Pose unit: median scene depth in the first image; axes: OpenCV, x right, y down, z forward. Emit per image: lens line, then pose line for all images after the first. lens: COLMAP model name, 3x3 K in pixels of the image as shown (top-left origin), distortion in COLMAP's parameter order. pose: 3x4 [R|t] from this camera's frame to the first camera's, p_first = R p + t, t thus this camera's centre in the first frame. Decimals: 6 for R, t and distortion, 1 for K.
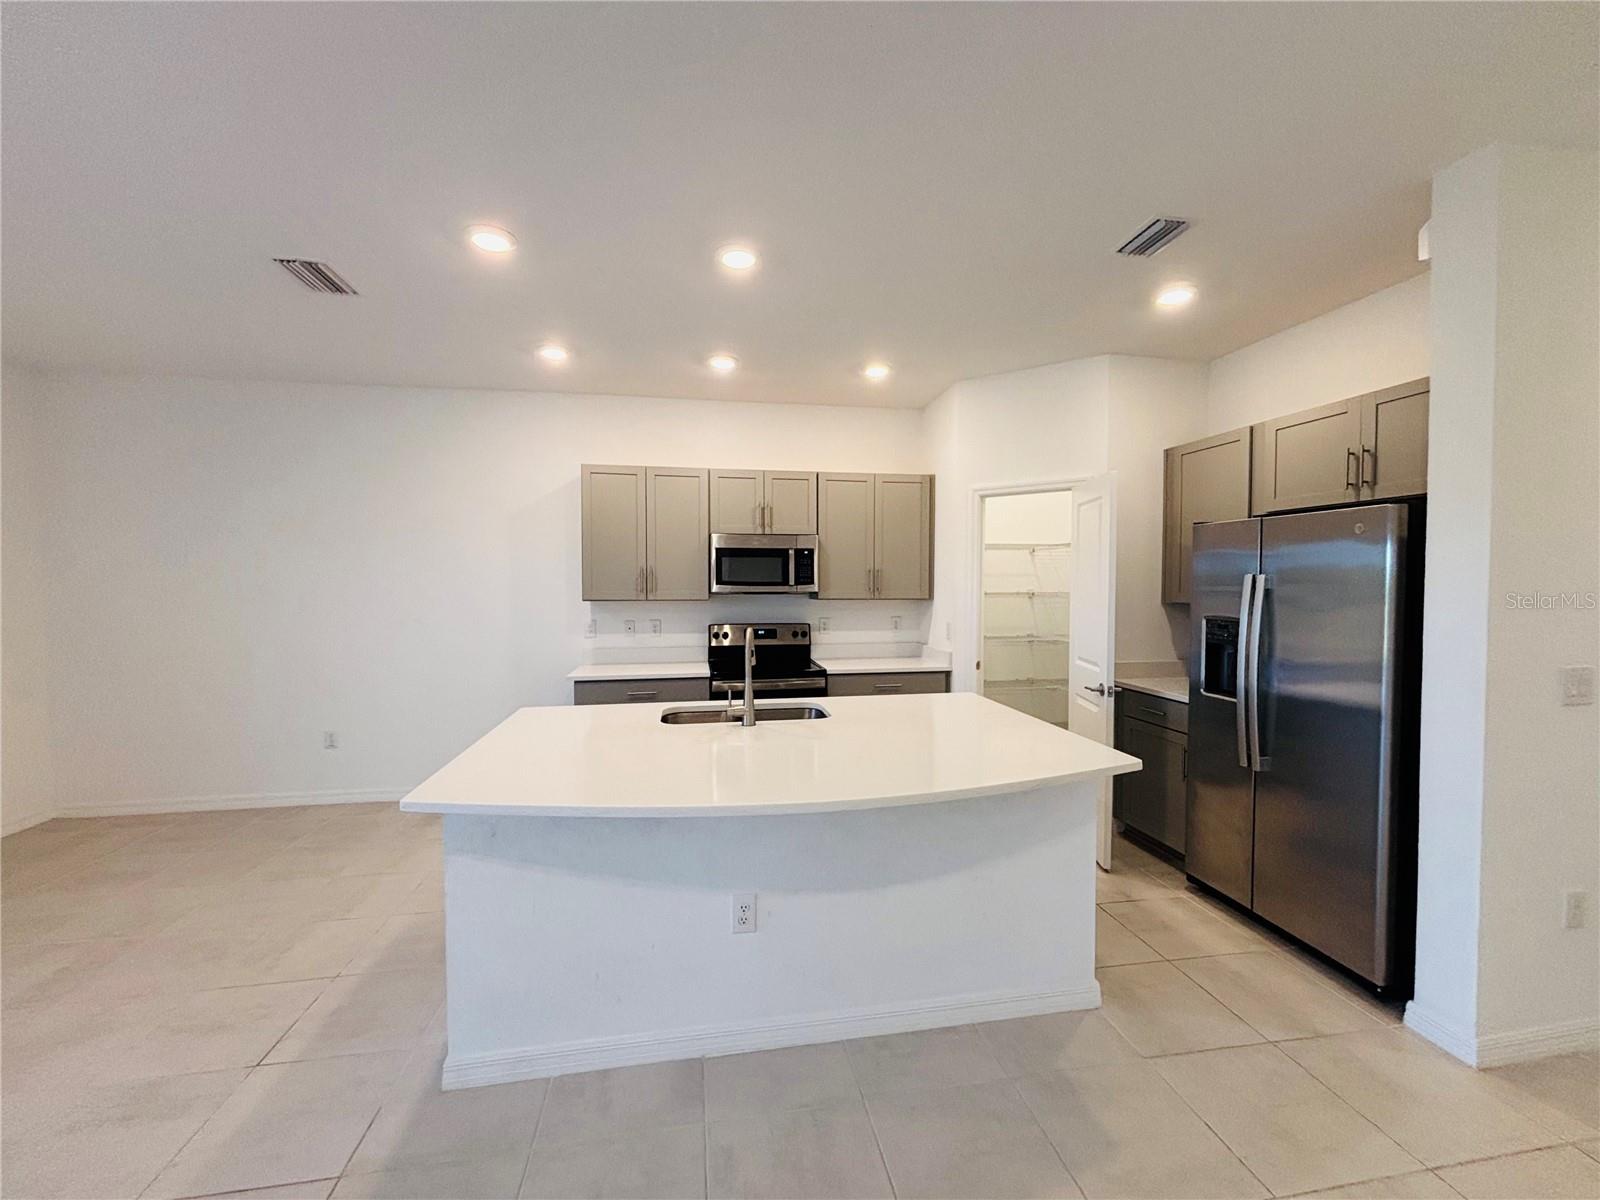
lens RADIAL K [[638.8, 0, 800.0], [0, 638.8, 600.0], [0, 0, 1]] dist [0.000206, -0.000169]
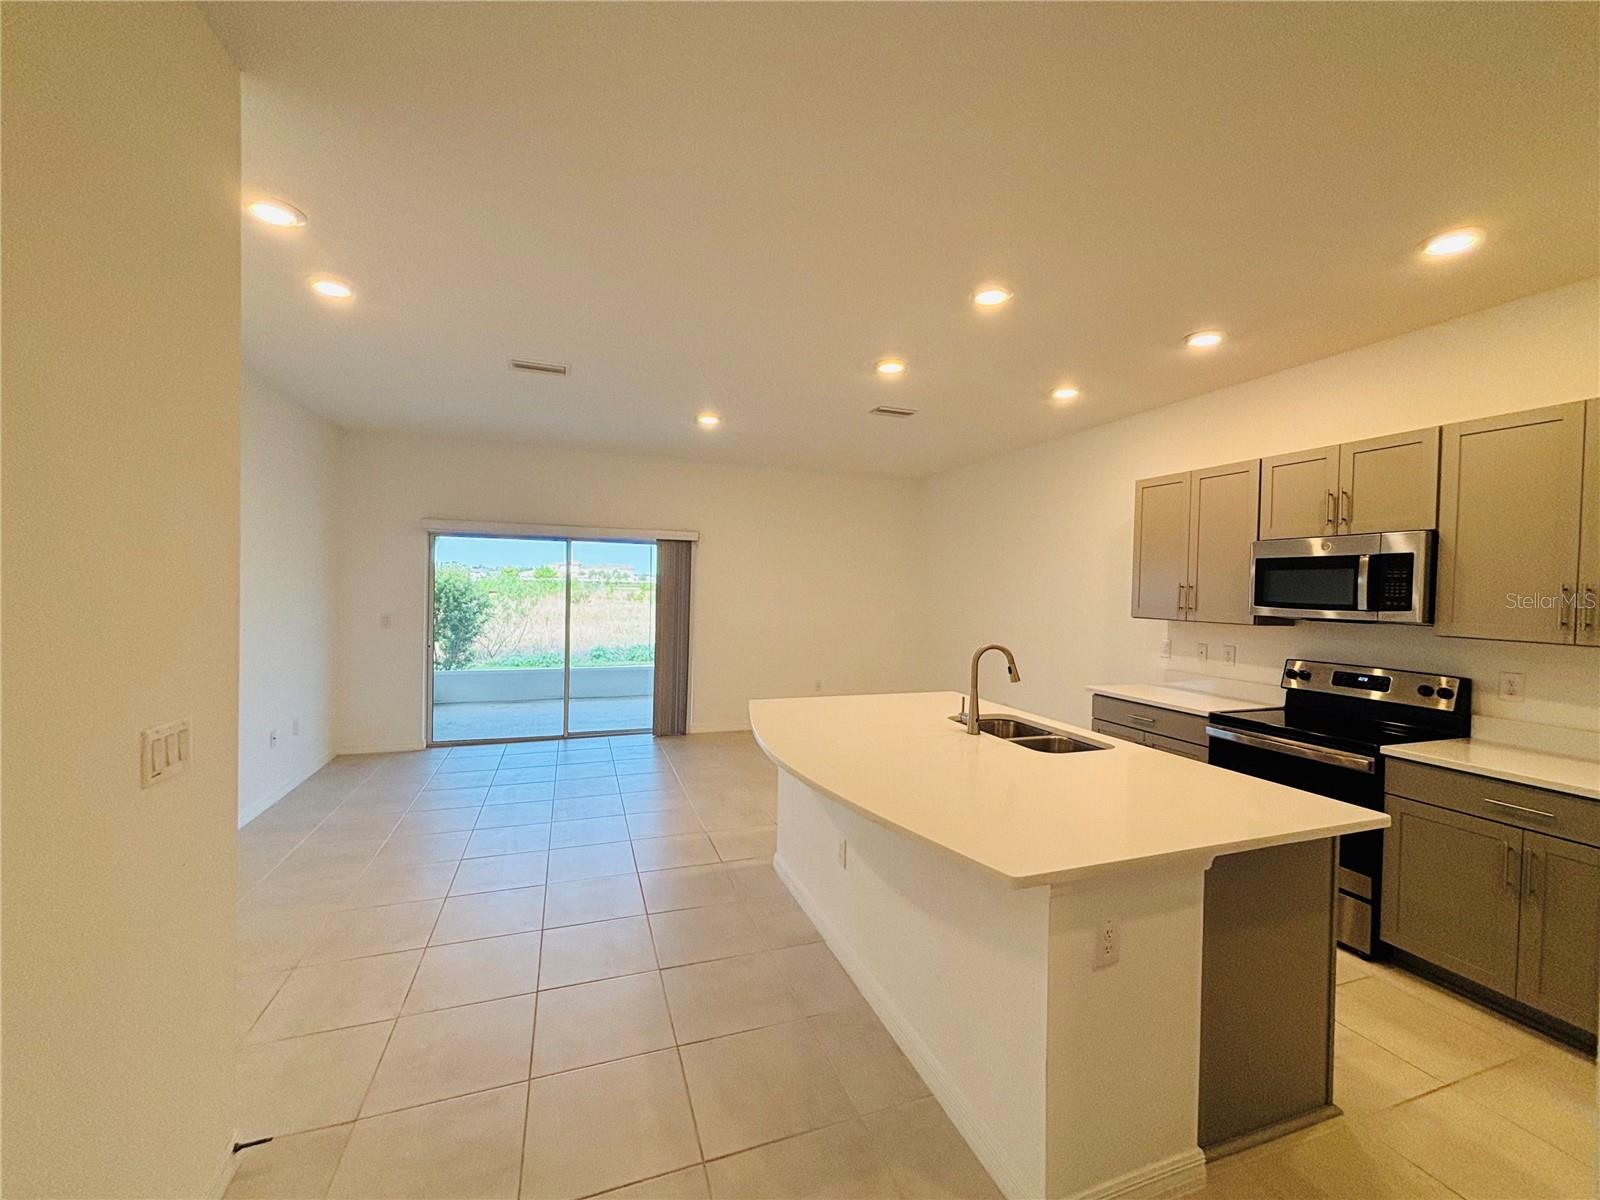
lens RADIAL K [[643.2, 0, 798.5], [0, 643.2, 601.4], [0, 0, 1]] dist [0.001199, 0.000442]
pose [[0.166175, 0.026139, -0.985750, 0.554432], [-0.047834, 0.998685, 0.018418, -0.017047], [0.984935, 0.044092, 0.167207, 0.315460]]
